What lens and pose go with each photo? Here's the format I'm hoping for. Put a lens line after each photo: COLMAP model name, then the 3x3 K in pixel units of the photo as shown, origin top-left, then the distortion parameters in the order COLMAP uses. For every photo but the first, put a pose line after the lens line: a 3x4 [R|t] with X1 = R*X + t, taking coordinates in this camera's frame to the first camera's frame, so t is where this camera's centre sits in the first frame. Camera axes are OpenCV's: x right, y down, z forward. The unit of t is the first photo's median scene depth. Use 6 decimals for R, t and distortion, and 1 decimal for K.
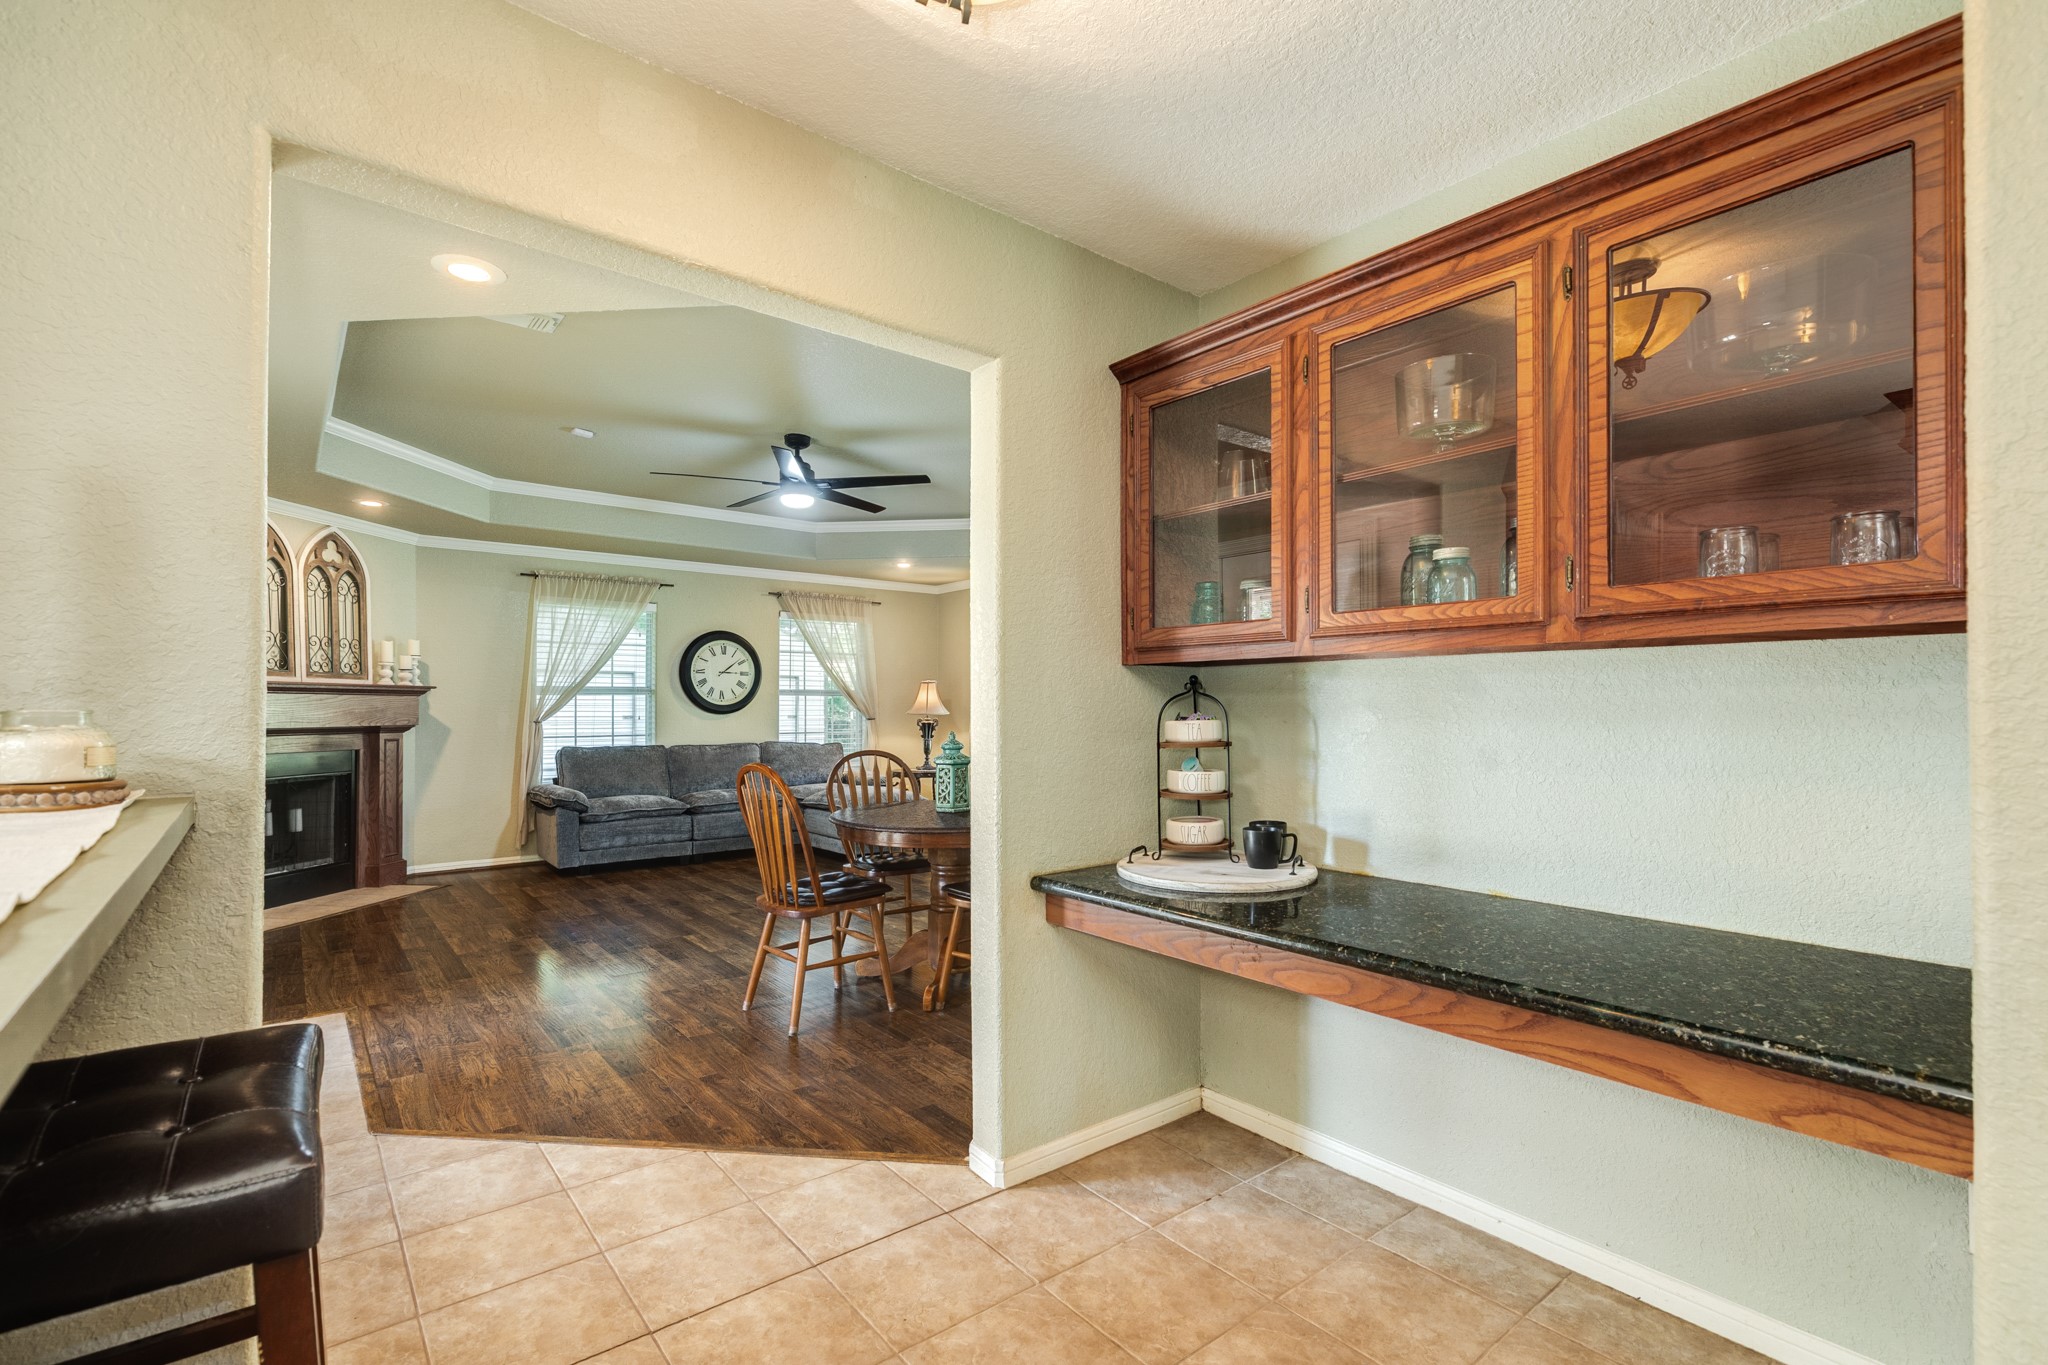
lens RADIAL K [[911.1, 0, 1029.5], [0, 911.1, 699.9], [0, 0, 1]] dist [0.003328, 0.000027]
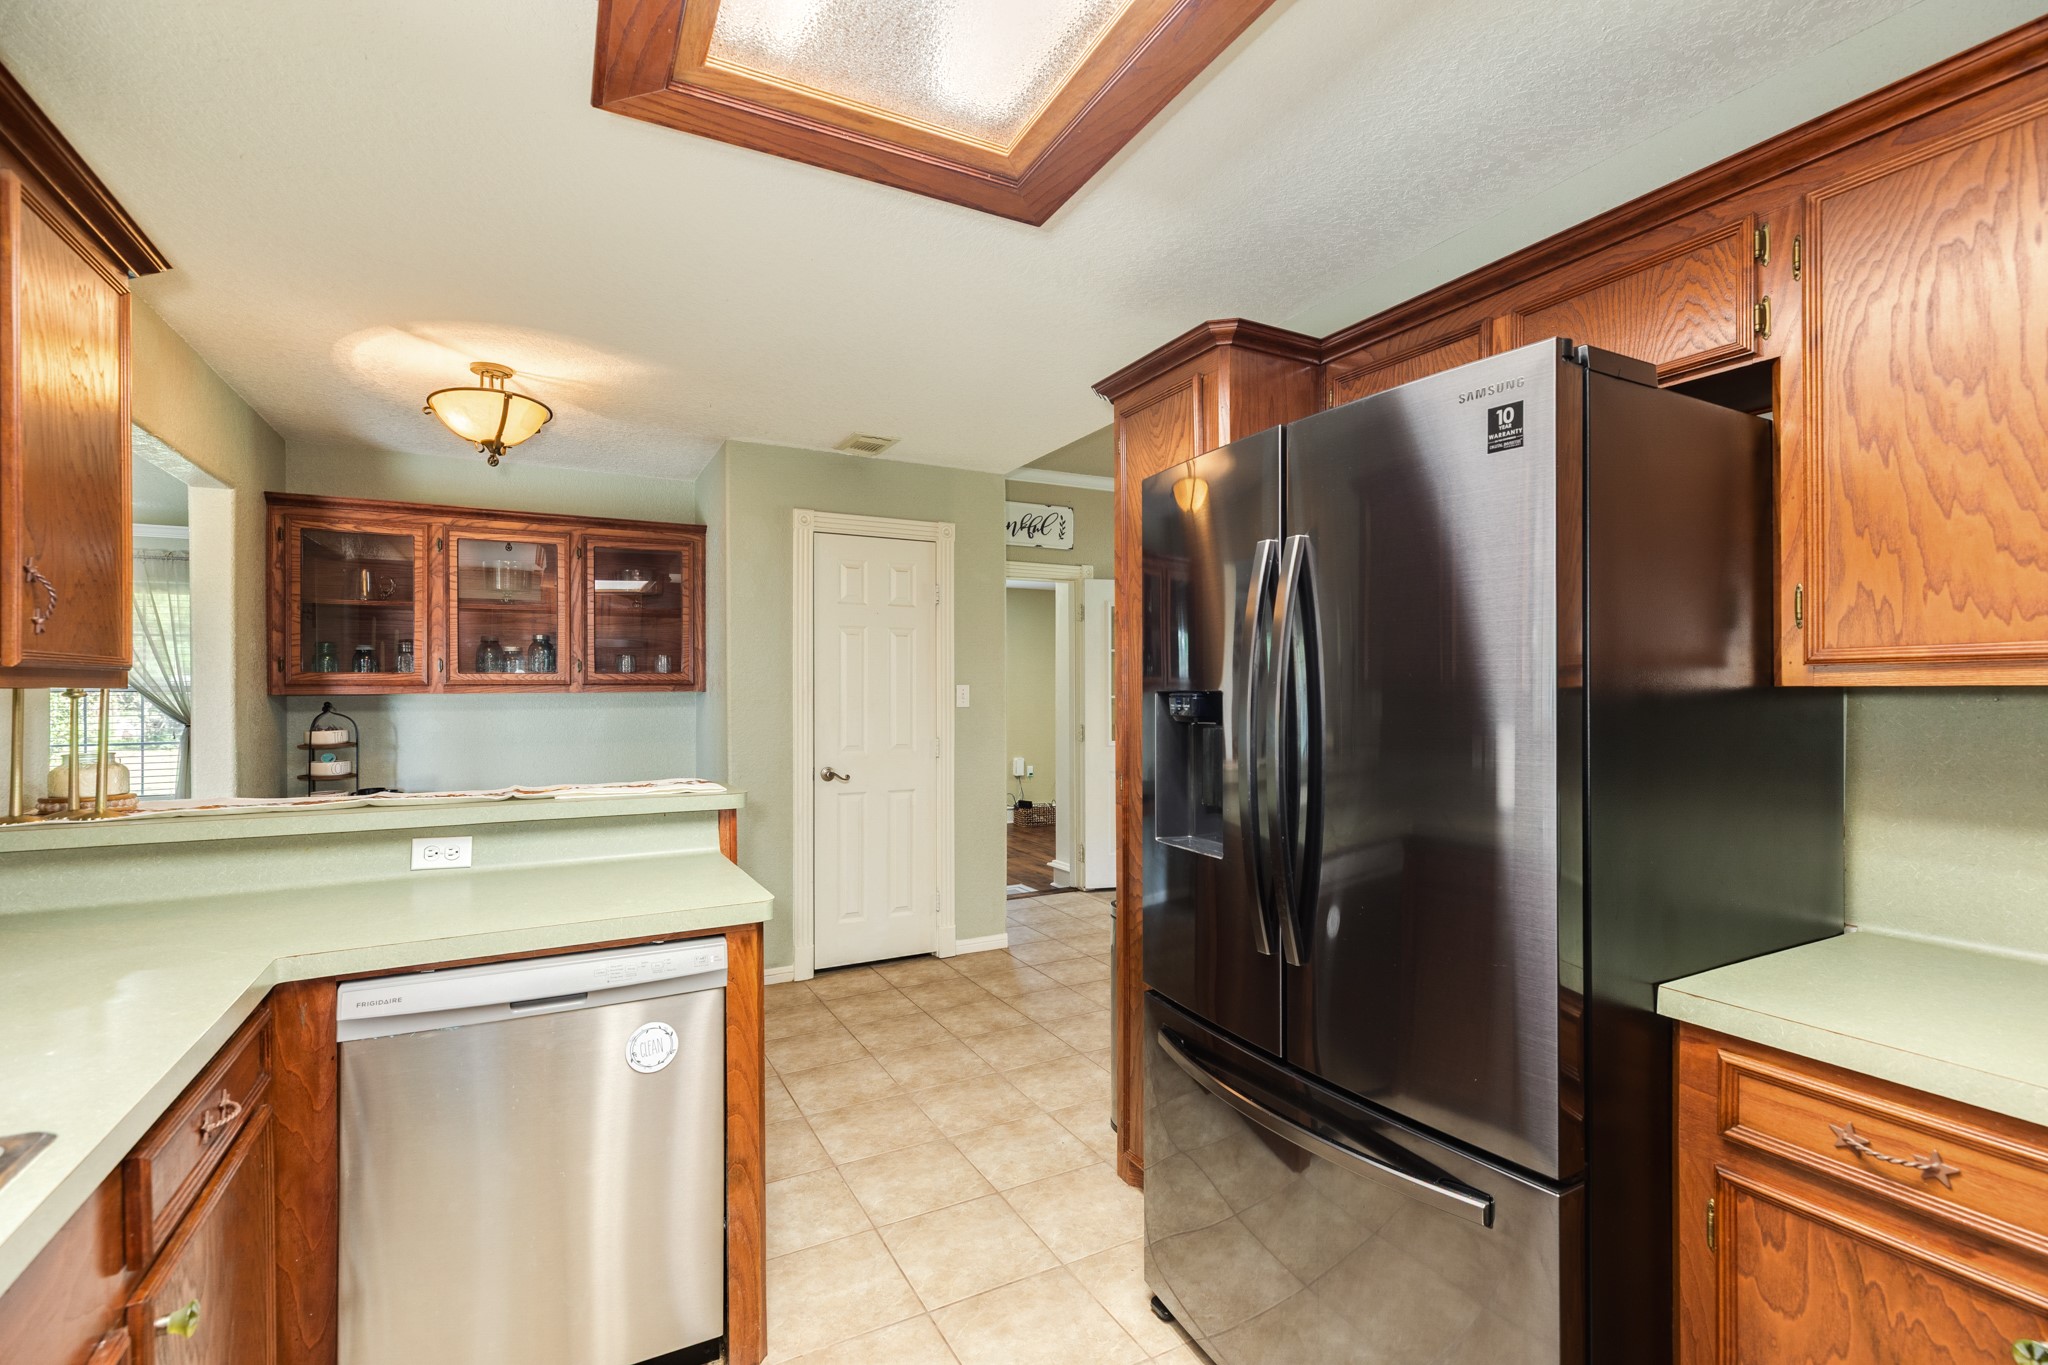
lens RADIAL K [[911.1, 0, 1022.8], [0, 911.1, 683.8], [0, 0, 1]] dist [0.003328, 0.000027]
pose [[0.196151, 0.004118, 0.980565, -0.469040], [-0.002100, 0.999991, -0.003779, -0.022808], [-0.980571, -0.001318, 0.196158, -0.203827]]
